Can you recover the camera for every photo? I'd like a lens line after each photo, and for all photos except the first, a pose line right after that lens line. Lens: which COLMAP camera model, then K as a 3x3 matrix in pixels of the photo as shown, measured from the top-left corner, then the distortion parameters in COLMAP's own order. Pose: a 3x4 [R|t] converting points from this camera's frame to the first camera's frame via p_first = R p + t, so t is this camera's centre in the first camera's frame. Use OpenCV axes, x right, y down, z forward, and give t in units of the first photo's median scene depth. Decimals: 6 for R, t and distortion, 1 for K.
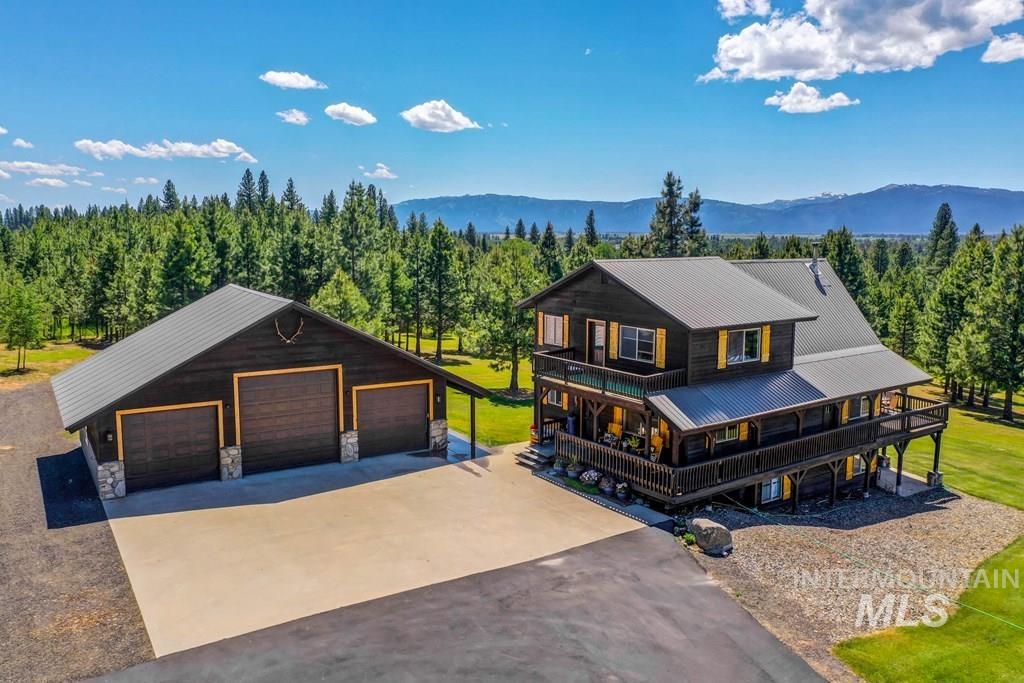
lens RADIAL K [[804.1, 0, 506.4], [0, 804.1, 334.3], [0, 0, 1]] dist [0.015220, -0.008023]
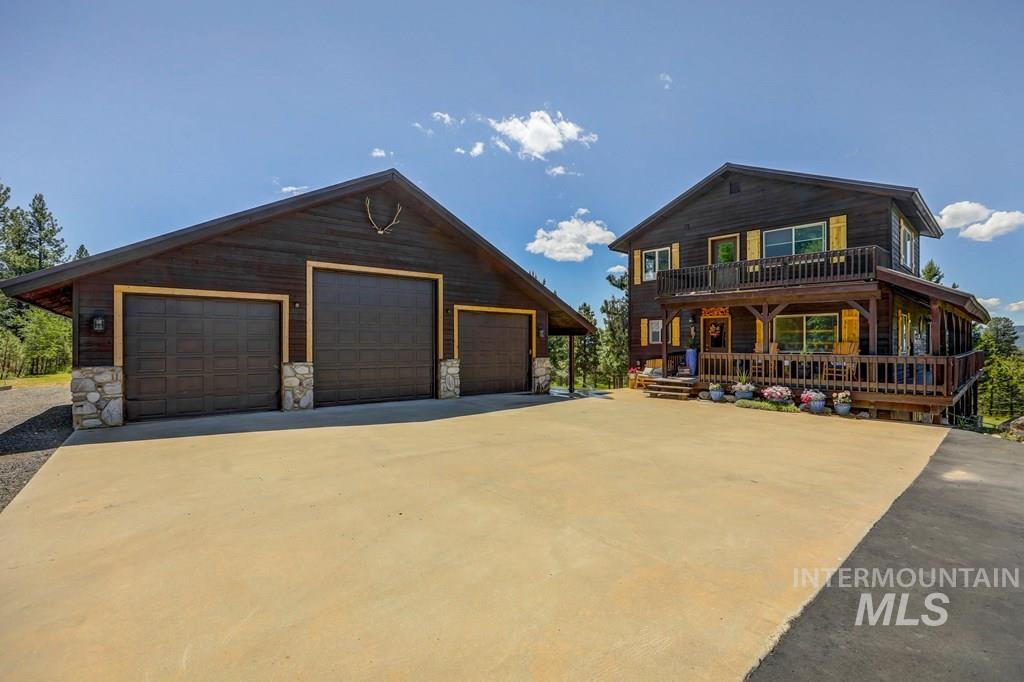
lens RADIAL K [[468.1, 0, 514.3], [0, 468.1, 345.7], [0, 0, 1]] dist [-0.000446, 0.000420]
pose [[0.992004, -0.003049, 0.126172, -0.198554], [0.019705, 0.991190, -0.130976, 0.177566], [-0.124661, 0.132415, 0.983324, 0.548724]]
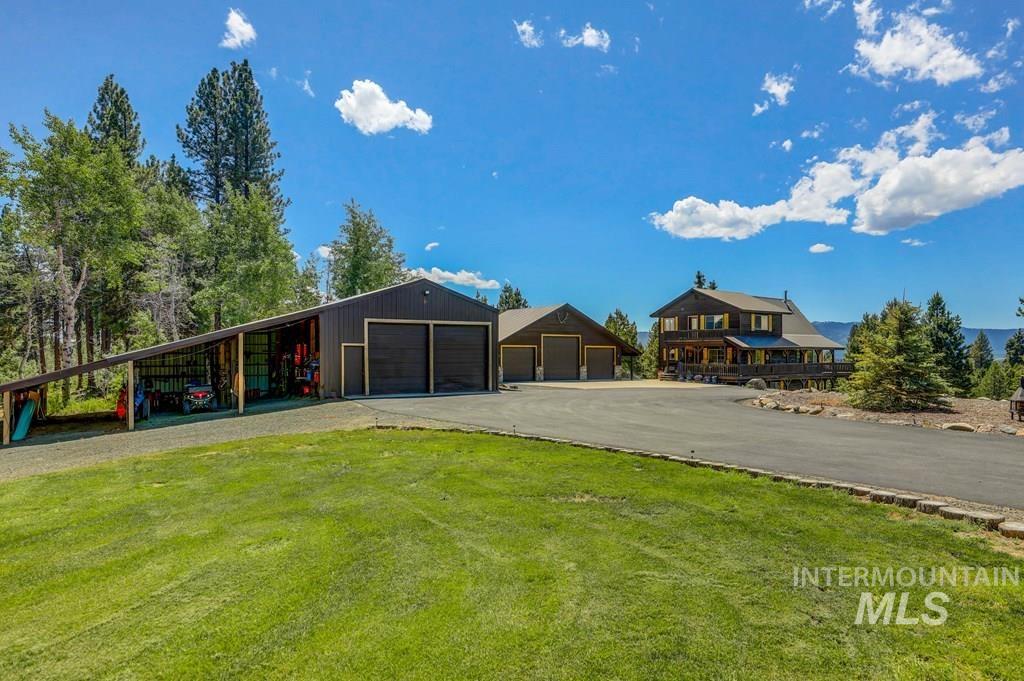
lens RADIAL K [[666.1, 0, 513.9], [0, 666.1, 350.2], [0, 0, 1]] dist [-0.002469, -0.000187]
pose [[0.999994, -0.001506, 0.002958, -0.408941], [0.001912, 0.989790, -0.142520, 0.353827], [-0.002713, 0.142525, 0.989788, -0.852574]]
